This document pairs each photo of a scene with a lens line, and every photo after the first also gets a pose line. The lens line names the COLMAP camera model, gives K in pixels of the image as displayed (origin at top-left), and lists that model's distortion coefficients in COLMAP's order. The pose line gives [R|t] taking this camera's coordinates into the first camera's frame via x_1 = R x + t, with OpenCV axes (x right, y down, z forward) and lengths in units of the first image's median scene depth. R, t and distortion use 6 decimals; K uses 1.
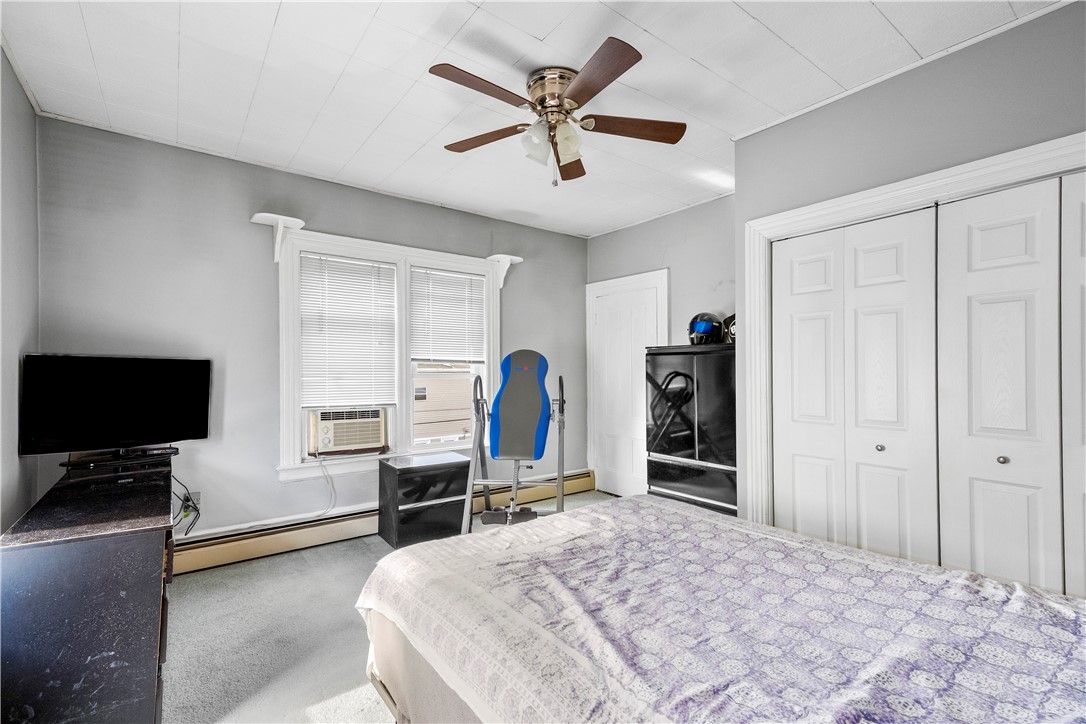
lens RADIAL K [[495.7, 0, 543.4], [0, 495.7, 367.0], [0, 0, 1]] dist [0.024963, 0.000035]
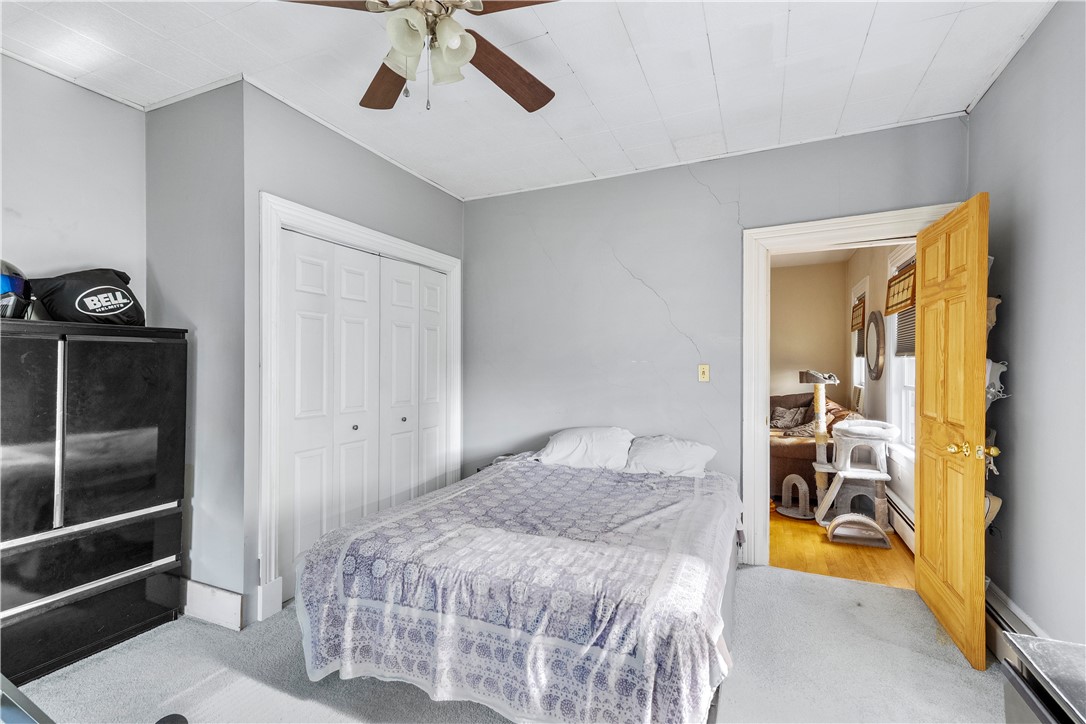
lens RADIAL K [[495.7, 0, 543.2], [0, 495.7, 363.7], [0, 0, 1]] dist [0.024963, 0.000035]
pose [[-0.482772, 0.007299, 0.875716, -0.745306], [-0.004904, 0.999927, -0.011038, 0.009314], [-0.875733, -0.009623, -0.482701, 1.317897]]
